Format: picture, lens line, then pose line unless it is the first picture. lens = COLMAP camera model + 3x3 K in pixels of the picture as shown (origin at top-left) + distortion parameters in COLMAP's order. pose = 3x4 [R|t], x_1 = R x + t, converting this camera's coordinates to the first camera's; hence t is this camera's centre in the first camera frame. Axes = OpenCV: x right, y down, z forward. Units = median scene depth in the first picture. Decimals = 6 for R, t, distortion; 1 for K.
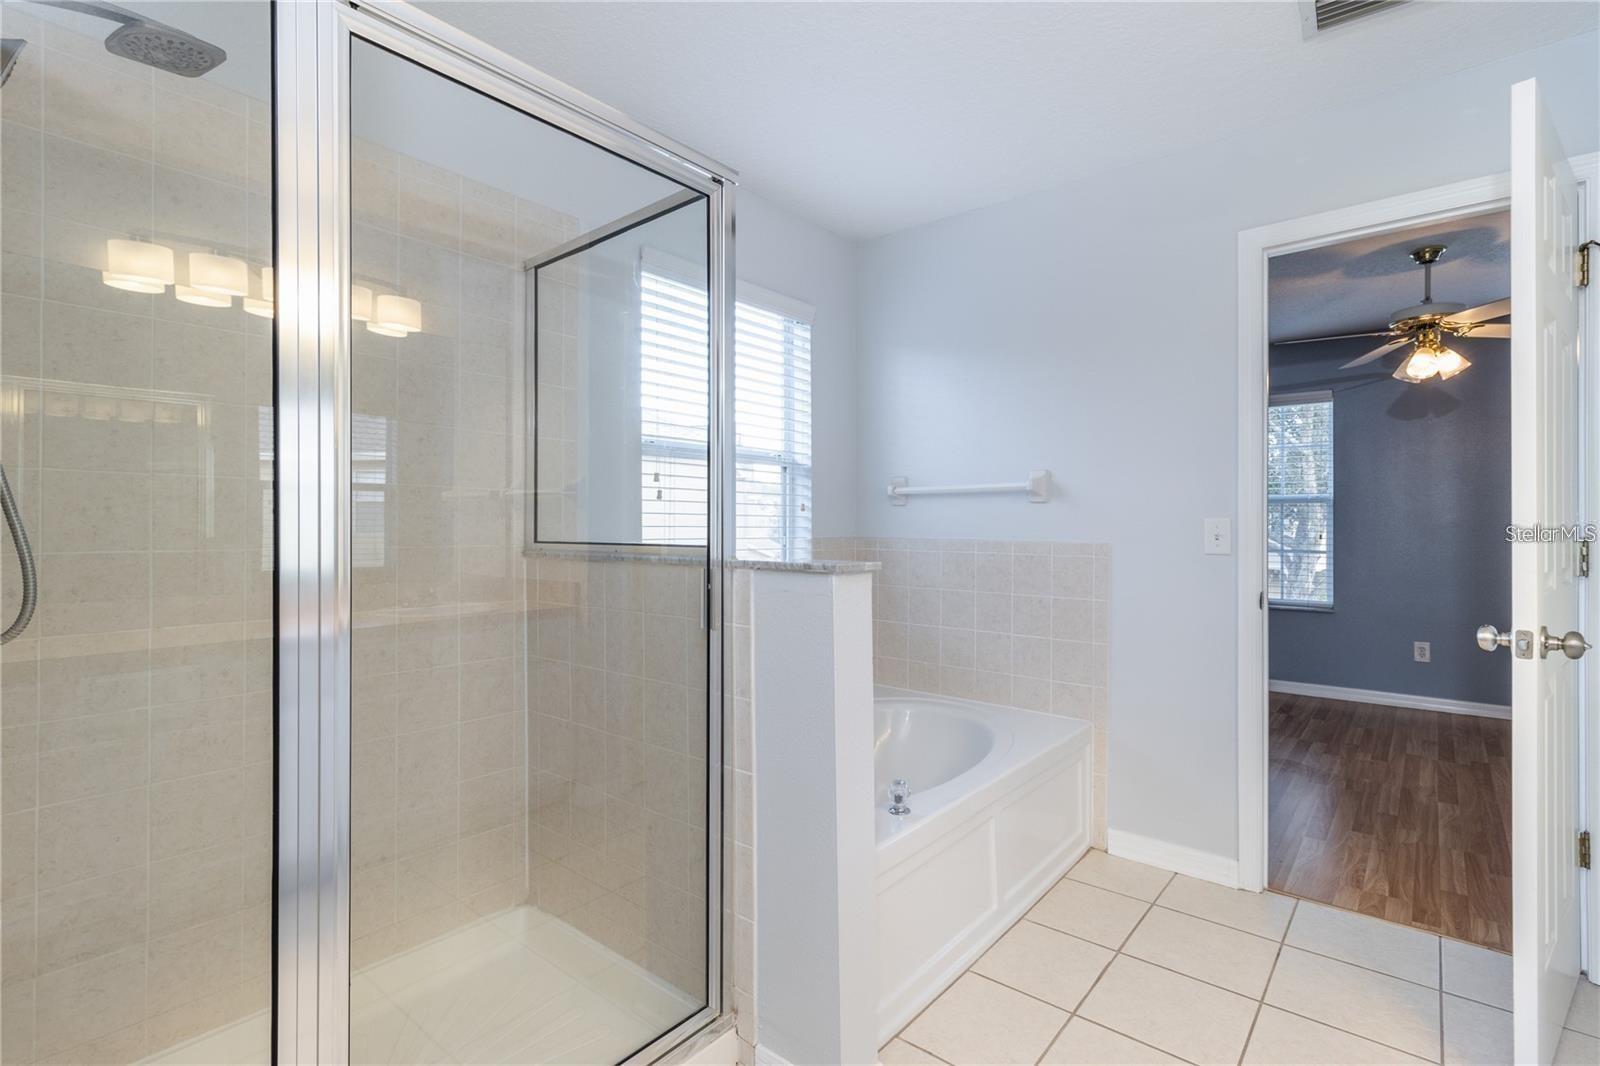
lens RADIAL K [[741.9, 0, 808.7], [0, 741.9, 531.6], [0, 0, 1]] dist [0.000092, 0.000321]
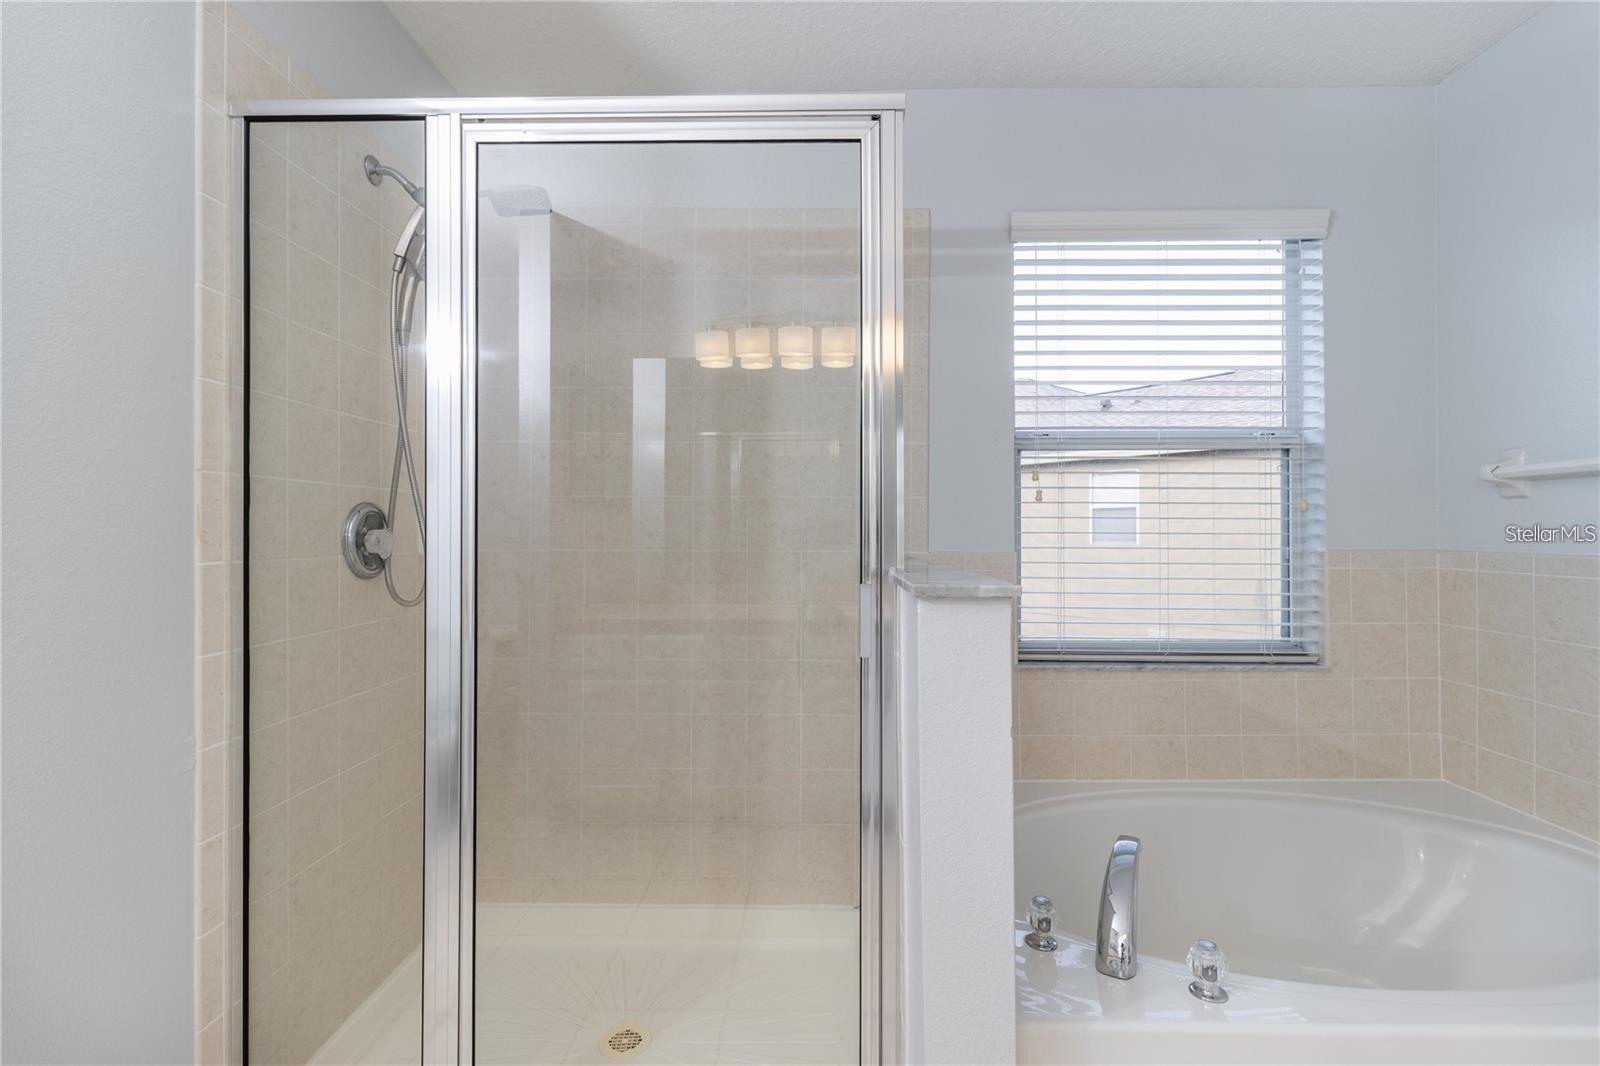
lens RADIAL K [[728.9, 0, 800.0], [0, 728.9, 533.0], [0, 0, 1]] dist [0.000306, 0.000153]
pose [[0.636361, -0.001529, -0.771390, 0.272491], [-0.005595, 0.999963, -0.006597, 0.000165], [0.771371, 0.008514, 0.636329, 0.251946]]
